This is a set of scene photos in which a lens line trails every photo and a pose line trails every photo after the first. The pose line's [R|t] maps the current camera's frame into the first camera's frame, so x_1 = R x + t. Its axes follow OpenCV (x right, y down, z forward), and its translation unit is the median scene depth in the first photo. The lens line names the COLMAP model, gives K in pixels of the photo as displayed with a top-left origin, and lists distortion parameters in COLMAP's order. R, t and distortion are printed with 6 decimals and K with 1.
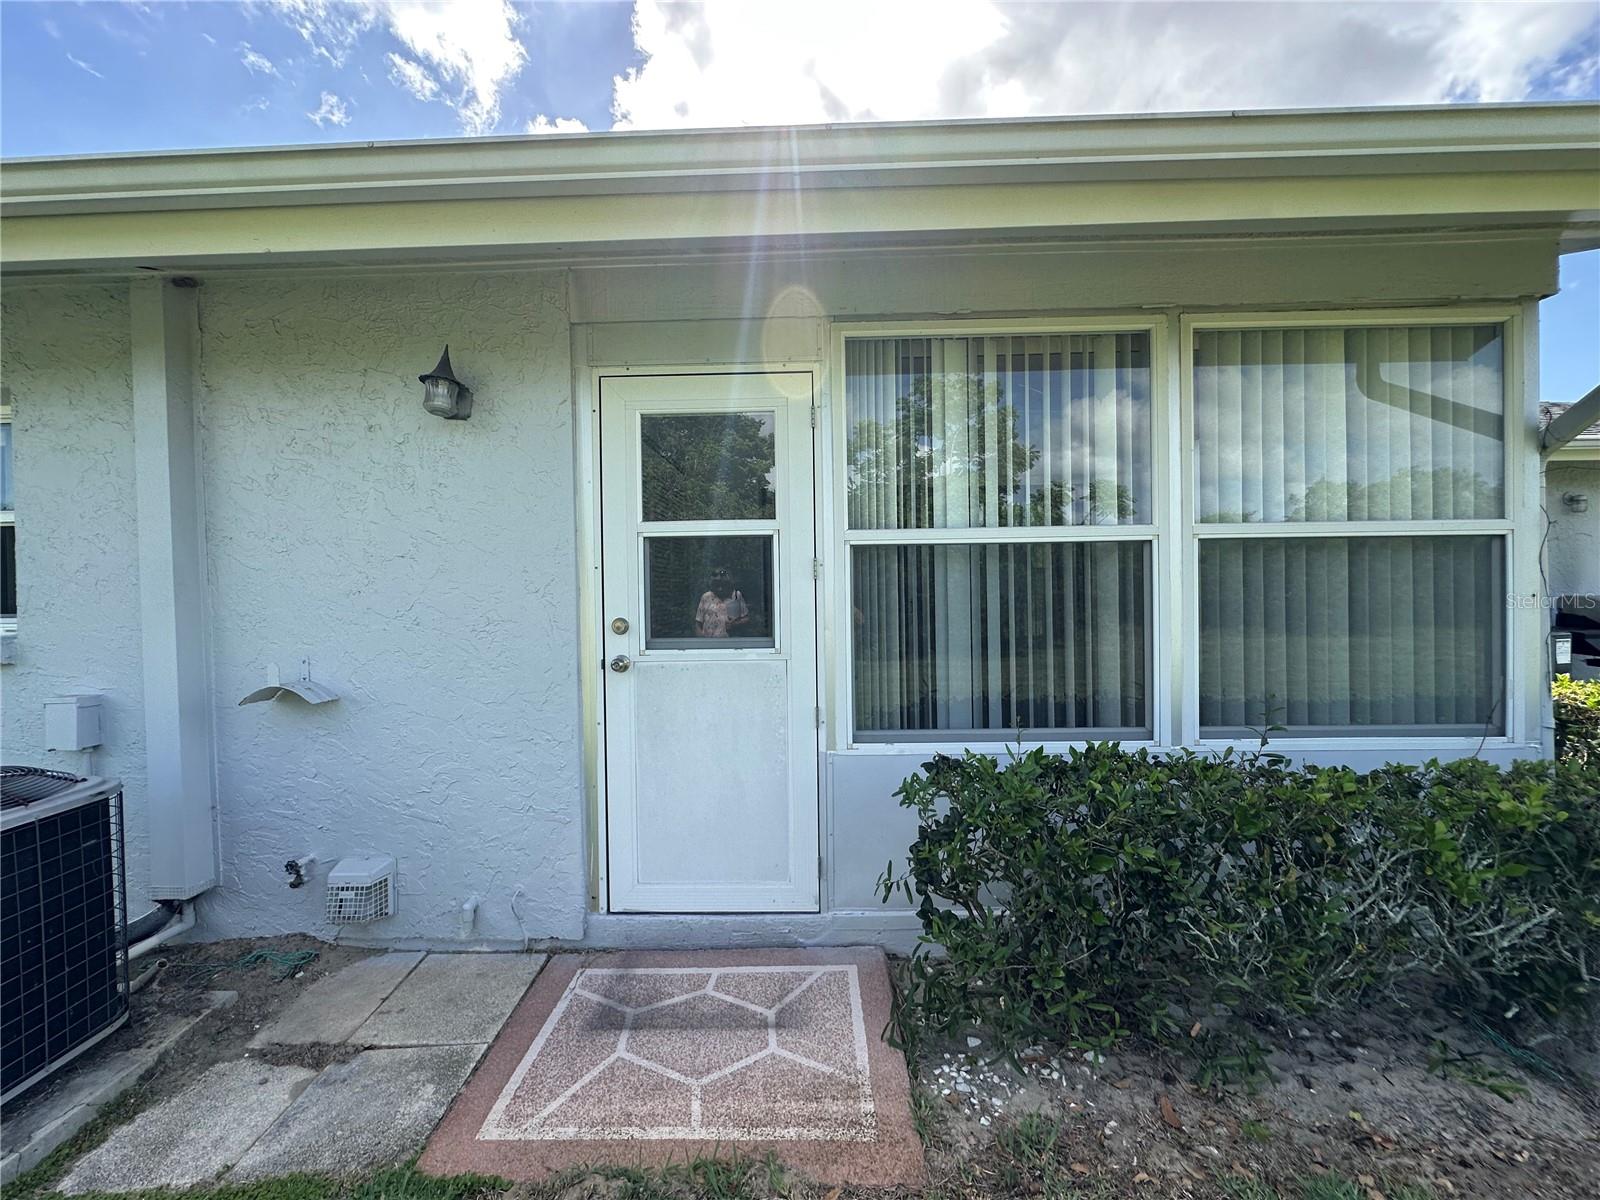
lens RADIAL K [[637.7, 0, 799.0], [0, 637.7, 601.0], [0, 0, 1]] dist [-0.004929, 0.000986]
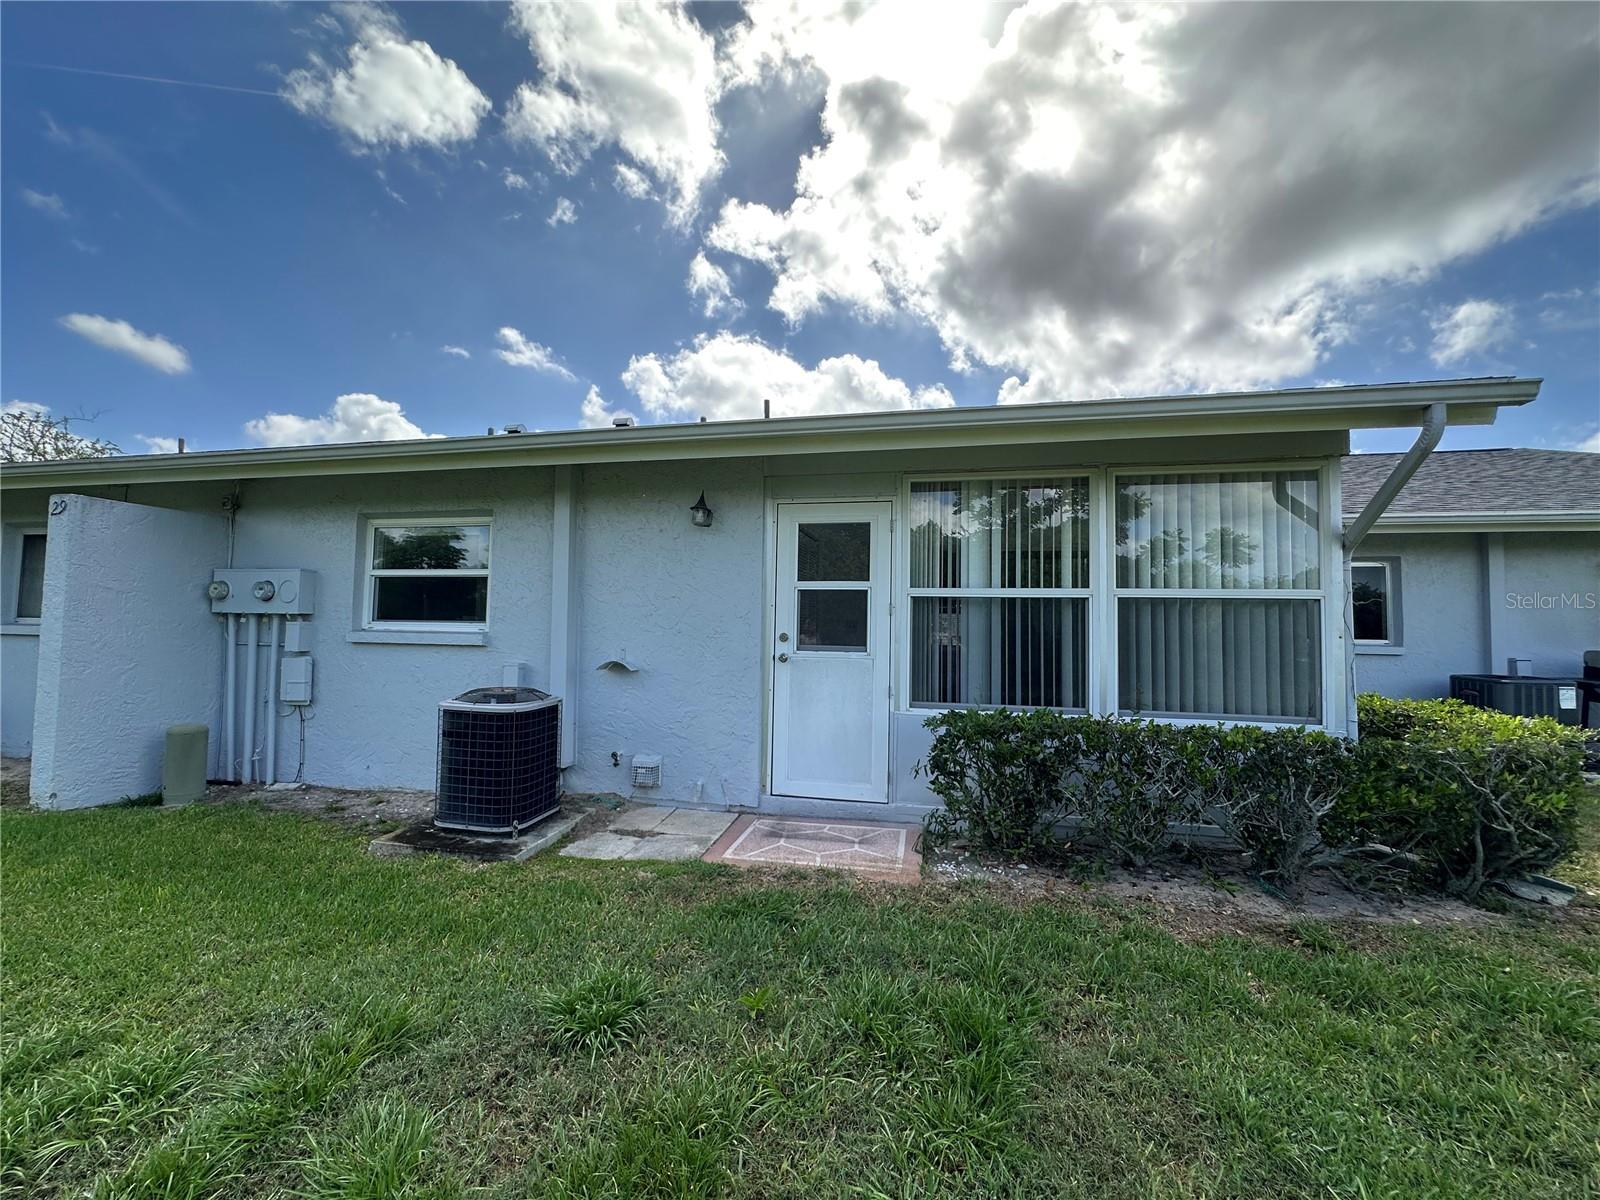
lens RADIAL K [[637.7, 0, 799.2], [0, 637.7, 601.6], [0, 0, 1]] dist [-0.004929, 0.000986]
pose [[0.981785, 0.024448, -0.188416, 0.113321], [-0.035348, 0.997876, -0.054713, 0.037015], [0.186678, 0.060377, 0.980564, -0.838370]]
